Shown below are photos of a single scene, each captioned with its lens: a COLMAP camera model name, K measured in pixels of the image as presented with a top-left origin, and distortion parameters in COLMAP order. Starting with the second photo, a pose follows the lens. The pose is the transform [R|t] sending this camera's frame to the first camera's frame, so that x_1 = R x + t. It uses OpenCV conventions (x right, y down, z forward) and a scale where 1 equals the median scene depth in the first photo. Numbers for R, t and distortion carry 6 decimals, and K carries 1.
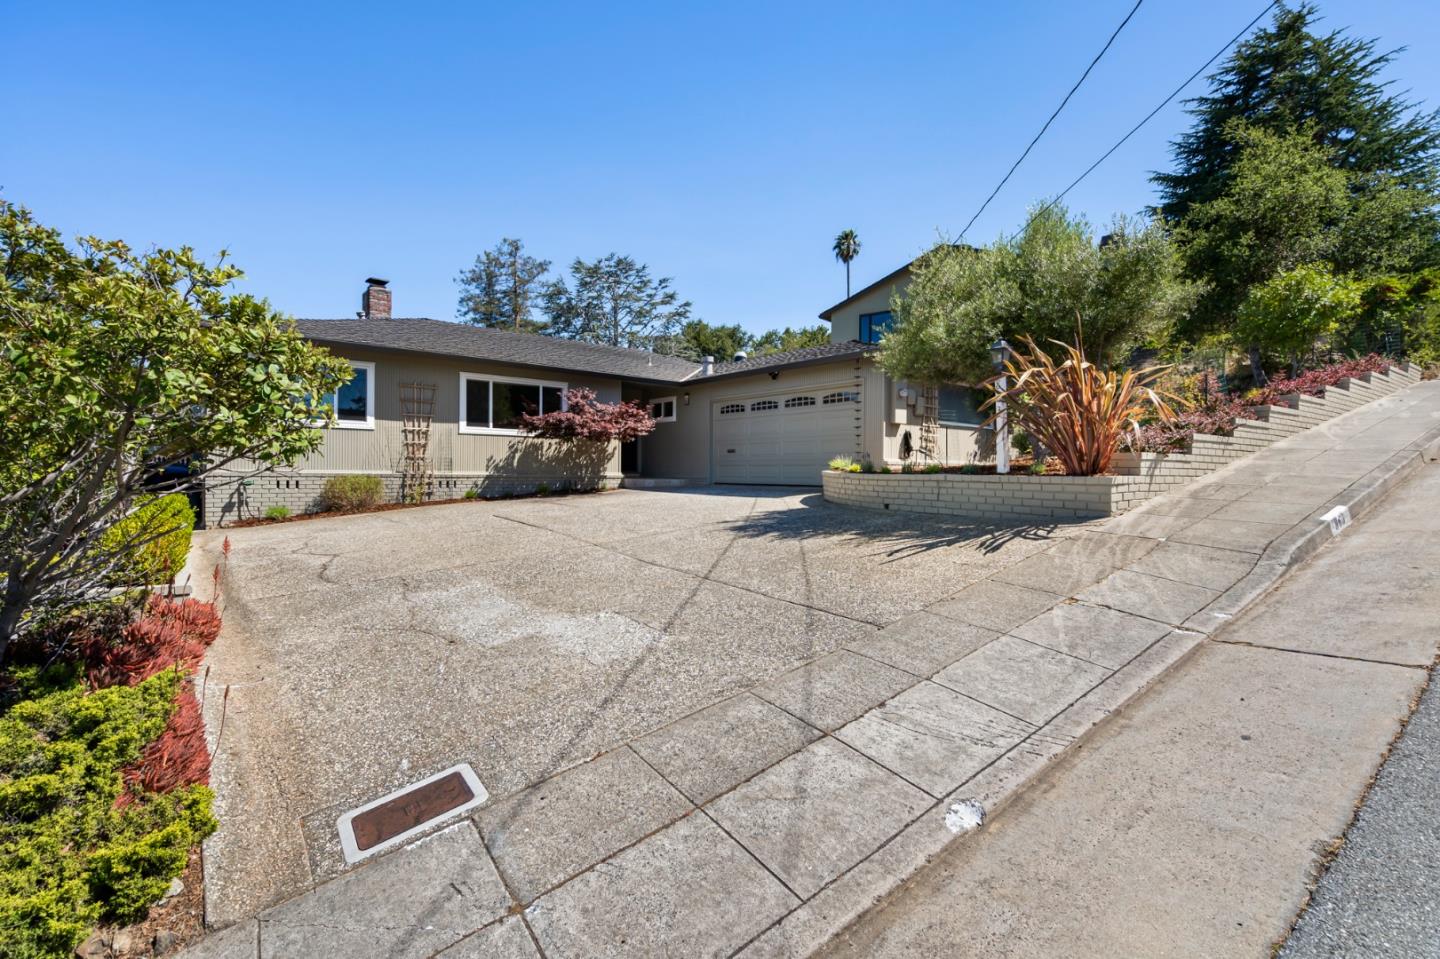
lens RADIAL K [[665.7, 0, 713.6], [0, 665.7, 480.4], [0, 0, 1]] dist [-0.000527, 0.000367]
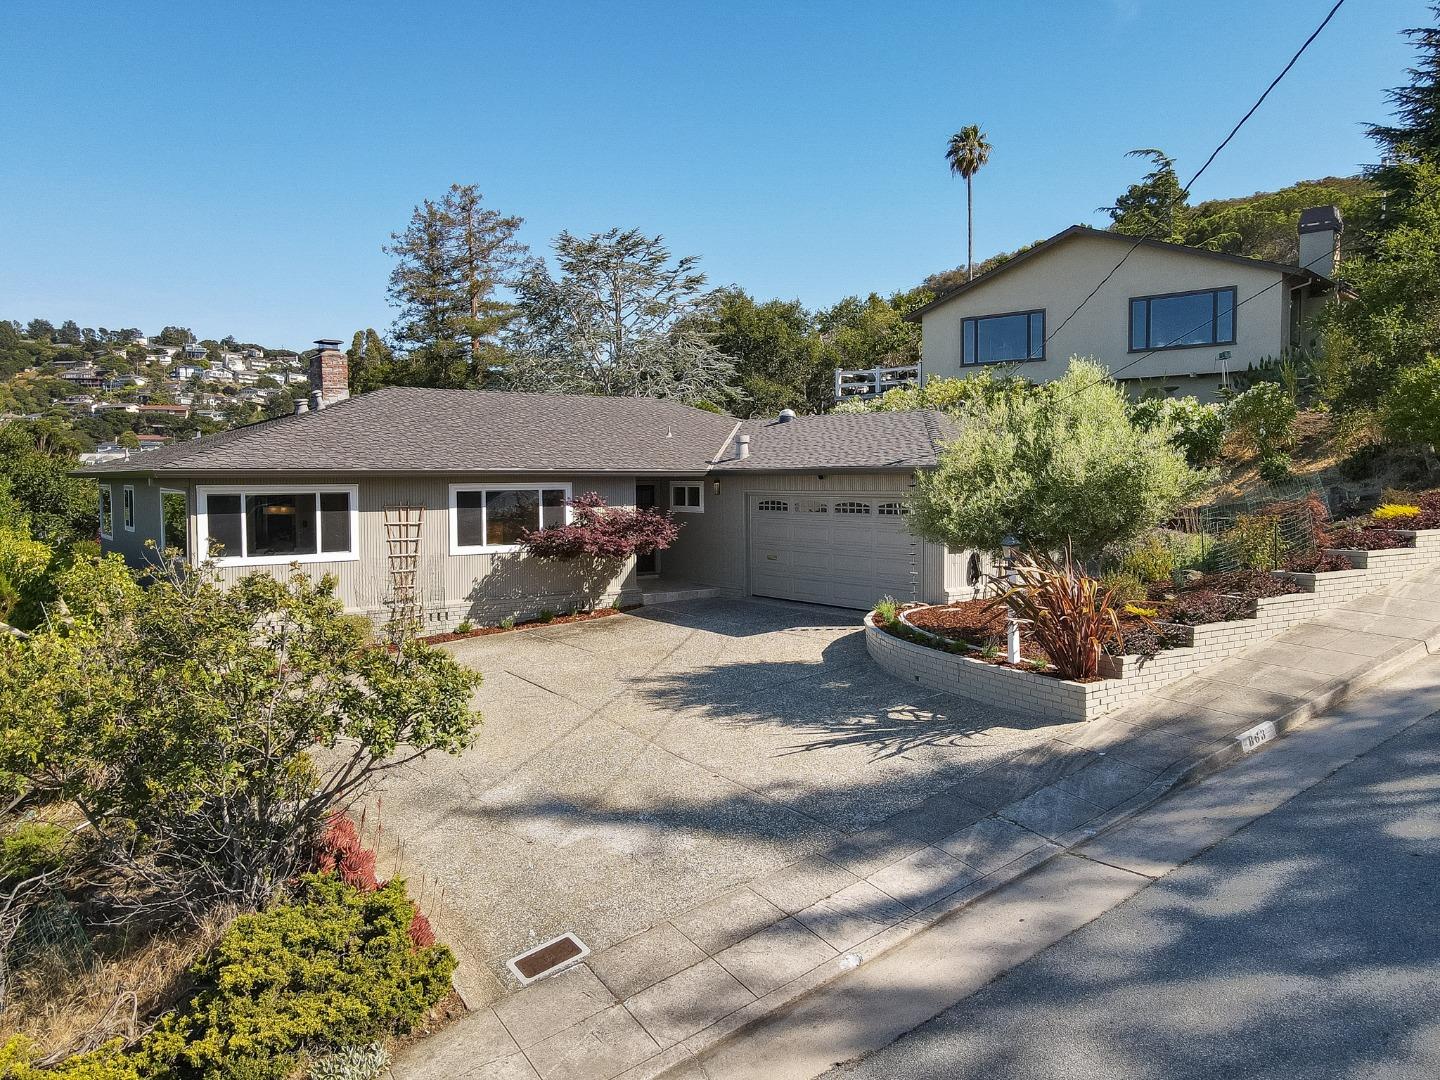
lens RADIAL K [[1088.8, 0, 727.1], [0, 1088.8, 519.6], [0, 0, 1]] dist [-0.004402, 0.027810]
pose [[0.999118, -0.010048, -0.040772, 0.029765], [0.011363, 0.999419, 0.032131, -0.150352], [0.040426, -0.032566, 0.998652, -0.364212]]
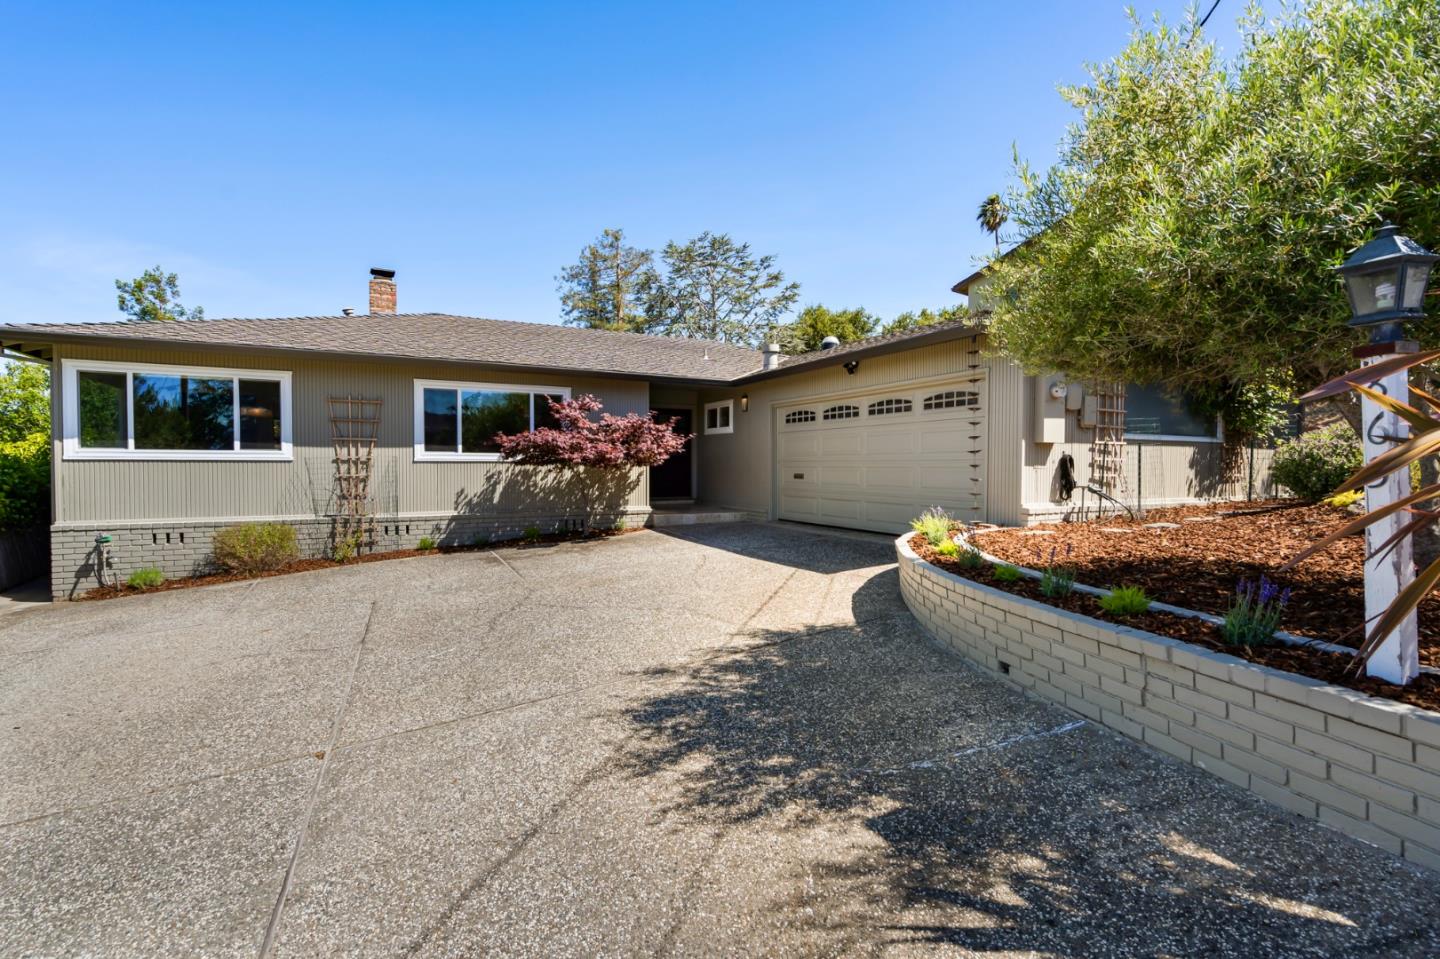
lens RADIAL K [[665.7, 0, 713.6], [0, 665.7, 480.4], [0, 0, 1]] dist [-0.000527, 0.000367]
pose [[0.977138, -0.000707, -0.212607, 0.100536], [0.002917, 0.999945, 0.010080, -0.052978], [0.212588, -0.010470, 0.977086, 0.323439]]
